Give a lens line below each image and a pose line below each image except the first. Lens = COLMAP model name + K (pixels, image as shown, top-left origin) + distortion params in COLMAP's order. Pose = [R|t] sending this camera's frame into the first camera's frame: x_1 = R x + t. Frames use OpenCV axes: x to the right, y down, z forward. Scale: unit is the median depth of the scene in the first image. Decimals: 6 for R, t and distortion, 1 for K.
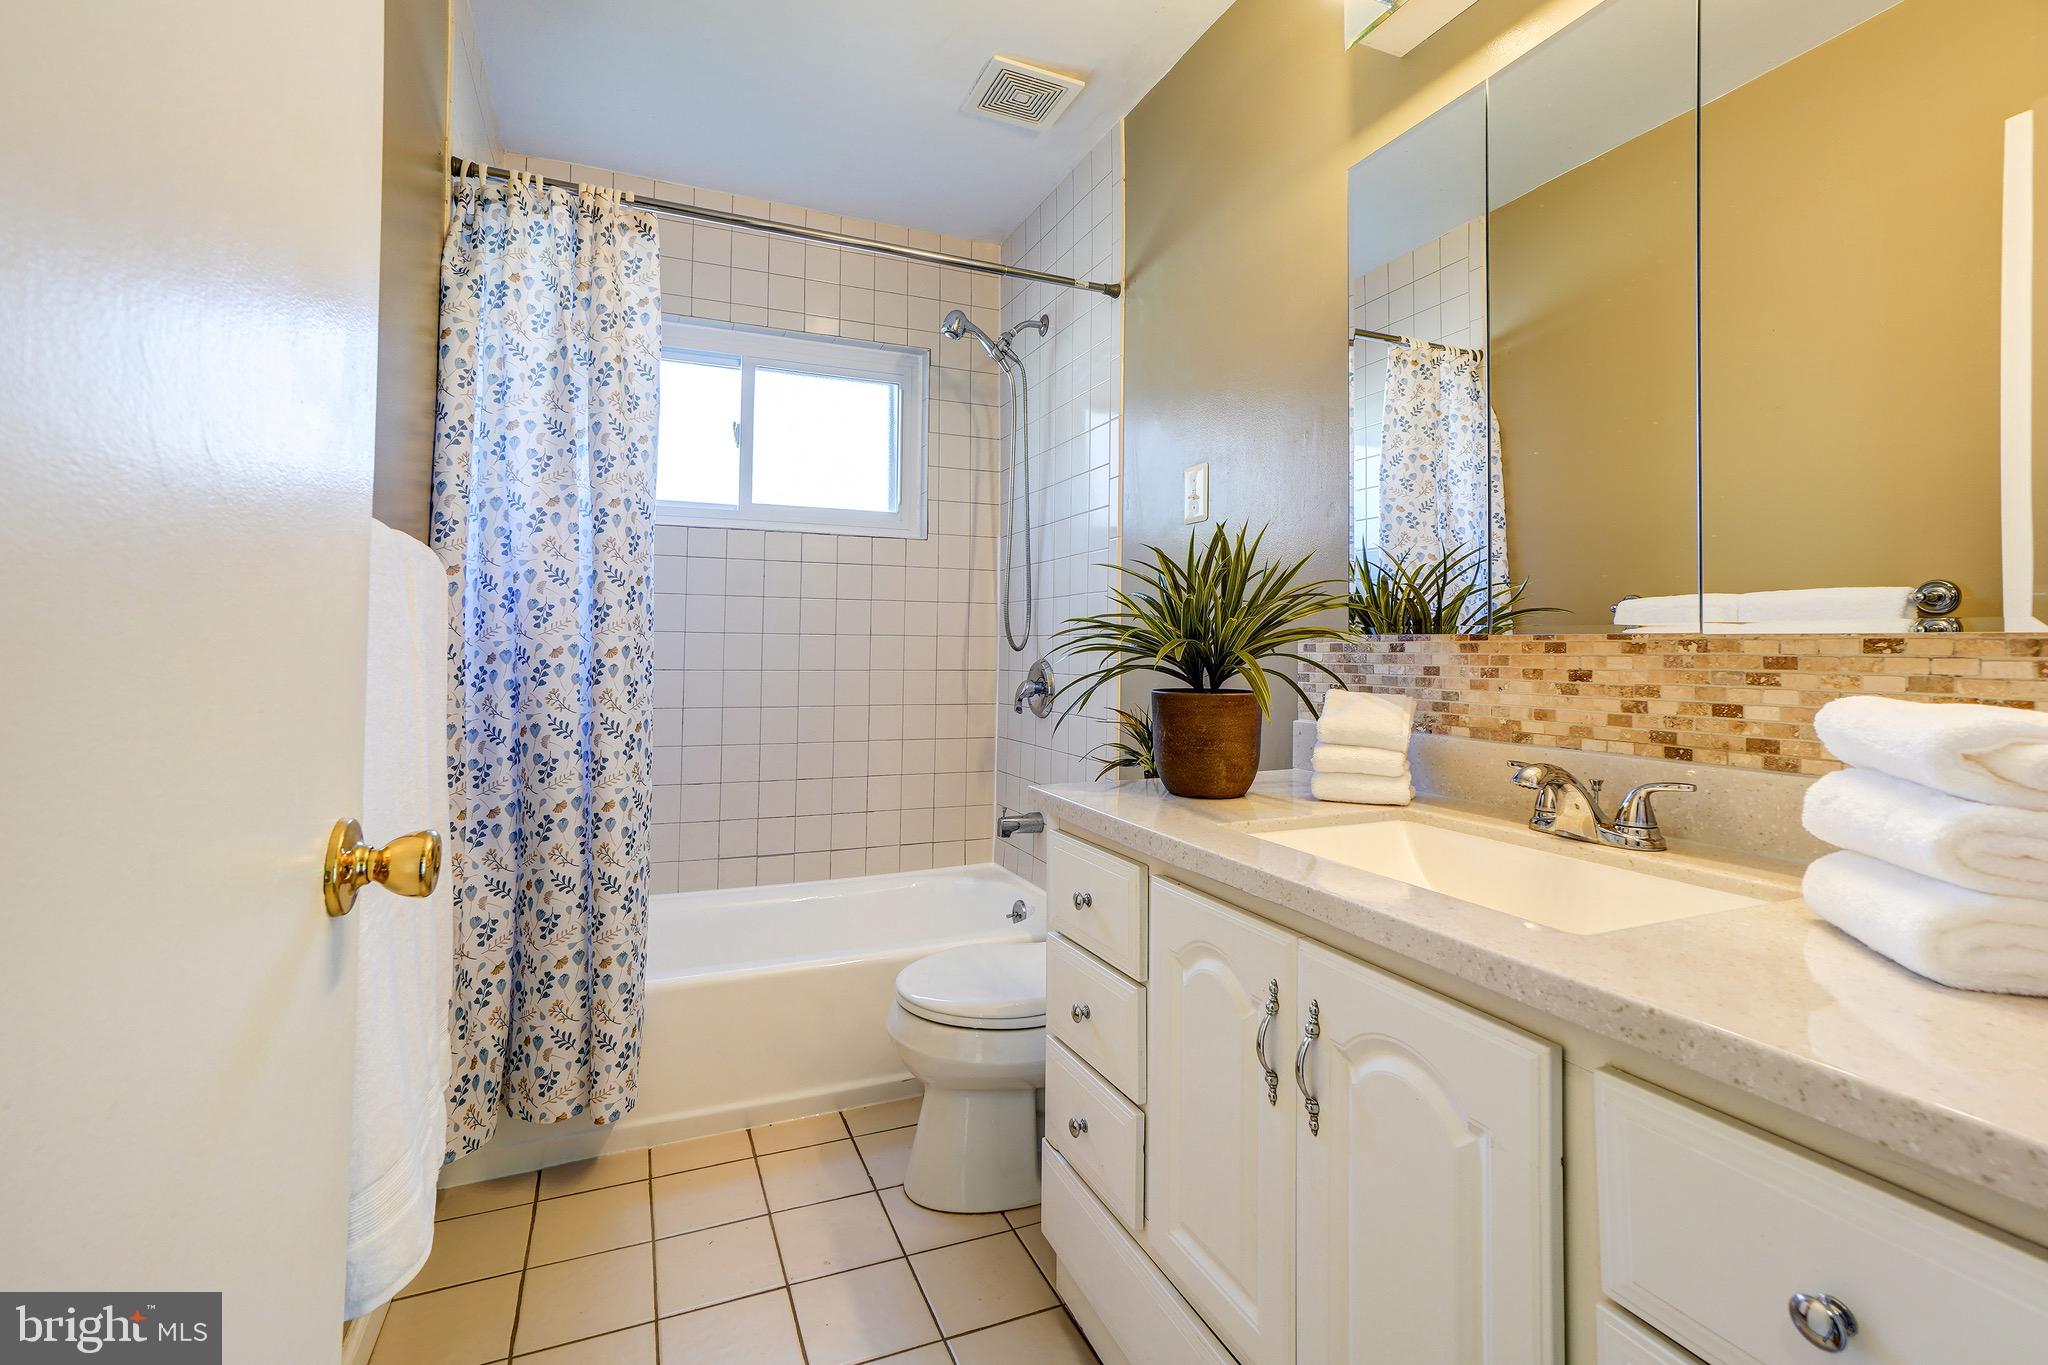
lens RADIAL K [[900.8, 0, 1030.6], [0, 900.8, 669.3], [0, 0, 1]] dist [-0.012907, 0.010962]
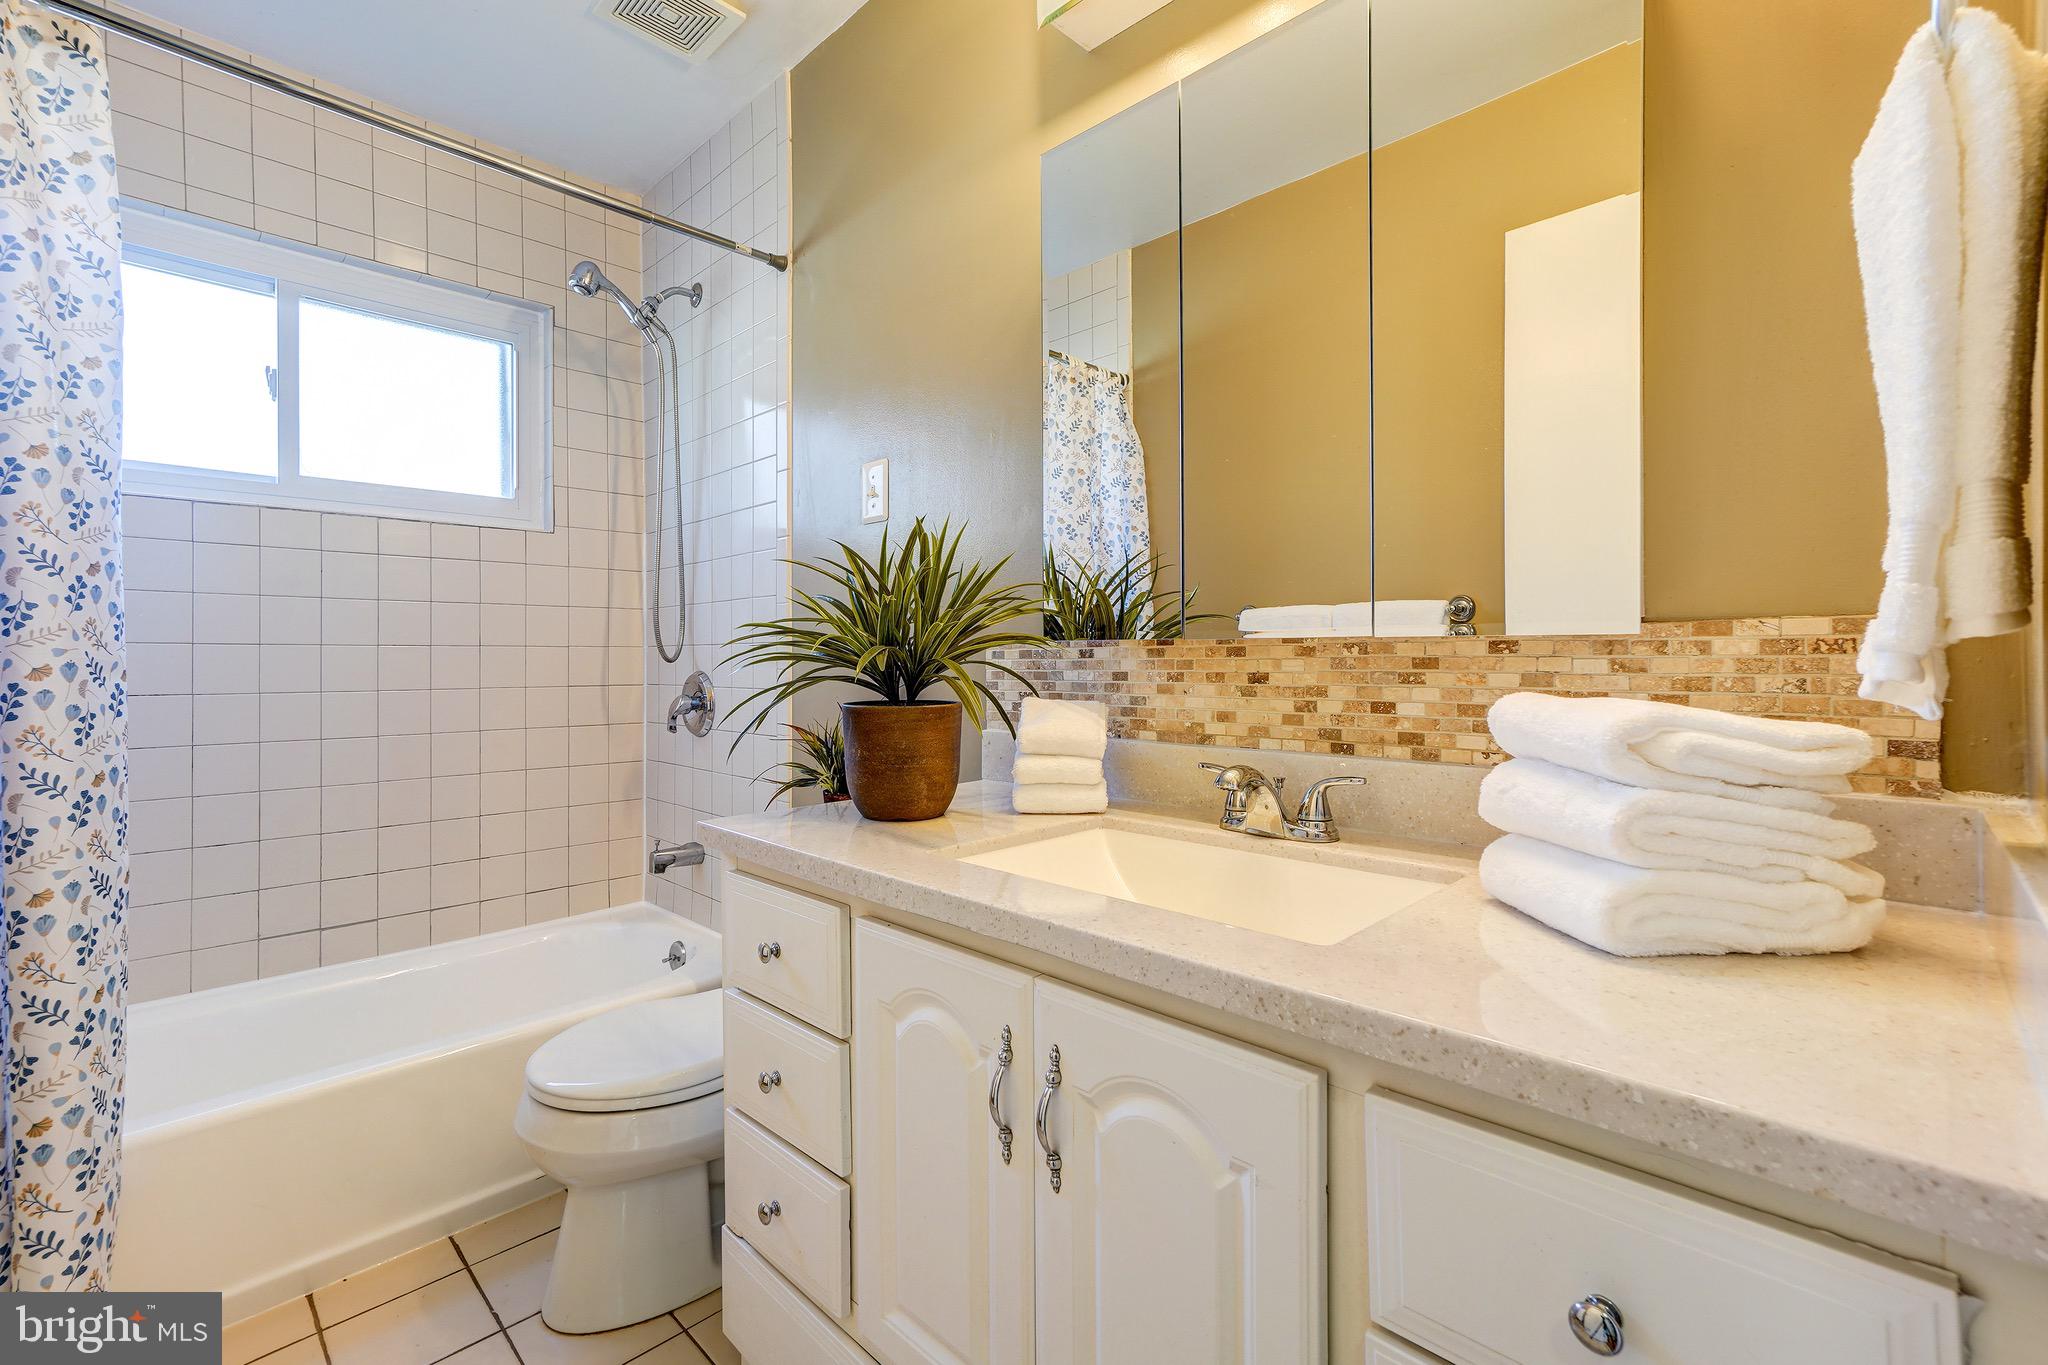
lens RADIAL K [[900.8, 0, 1021.3], [0, 900.8, 678.5], [0, 0, 1]] dist [-0.012907, 0.010962]
pose [[0.933491, -0.020766, 0.357999, -0.018058], [0.020678, 0.999778, 0.004075, -0.002083], [-0.358004, 0.003599, 0.933713, 0.099481]]
